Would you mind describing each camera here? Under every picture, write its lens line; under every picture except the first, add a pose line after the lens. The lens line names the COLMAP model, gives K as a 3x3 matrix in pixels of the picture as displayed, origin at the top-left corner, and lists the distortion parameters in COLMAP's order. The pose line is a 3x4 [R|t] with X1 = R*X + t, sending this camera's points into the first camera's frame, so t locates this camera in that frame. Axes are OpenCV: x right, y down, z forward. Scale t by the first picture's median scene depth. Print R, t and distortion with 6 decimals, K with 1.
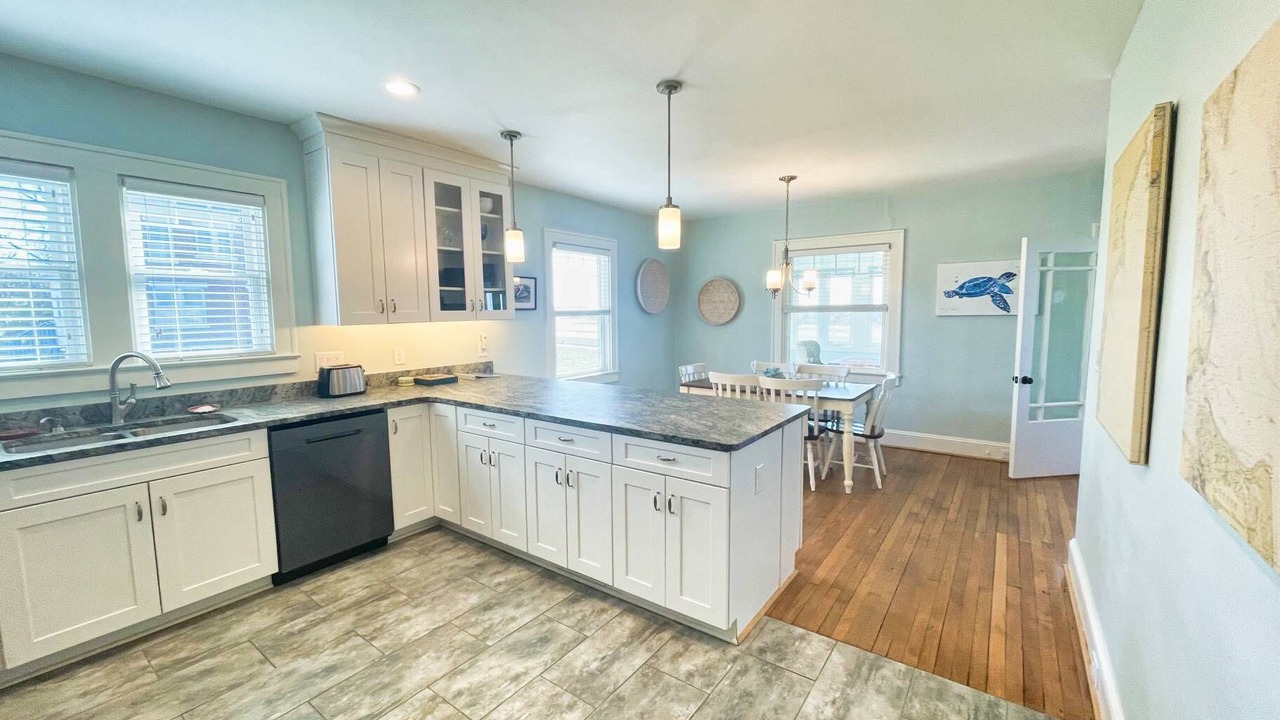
lens RADIAL K [[519.8, 0, 641.0], [0, 519.8, 356.7], [0, 0, 1]] dist [-0.000882, -0.000256]
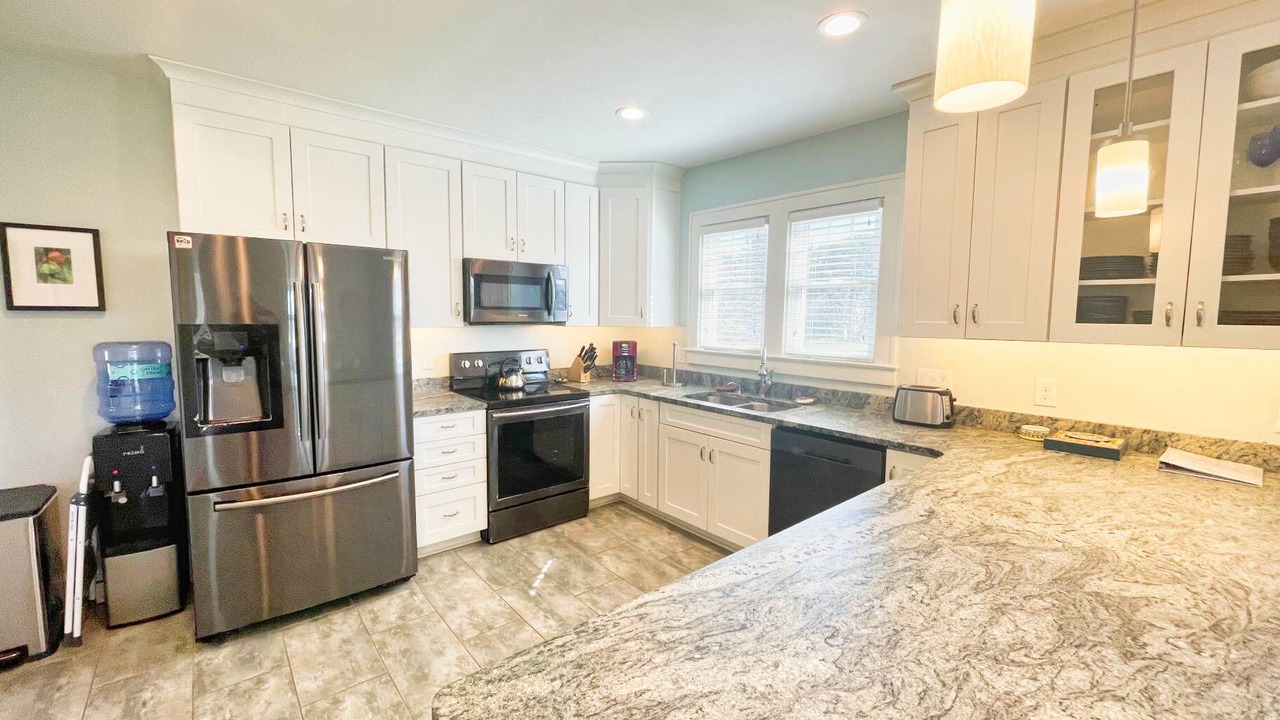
lens RADIAL K [[519.8, 0, 638.8], [0, 519.8, 357.2], [0, 0, 1]] dist [-0.000882, -0.000256]
pose [[-0.246159, 0.092520, -0.964804, 0.341414], [-0.095142, 0.988319, 0.119049, -0.093479], [0.964548, 0.121098, -0.234481, 0.861734]]
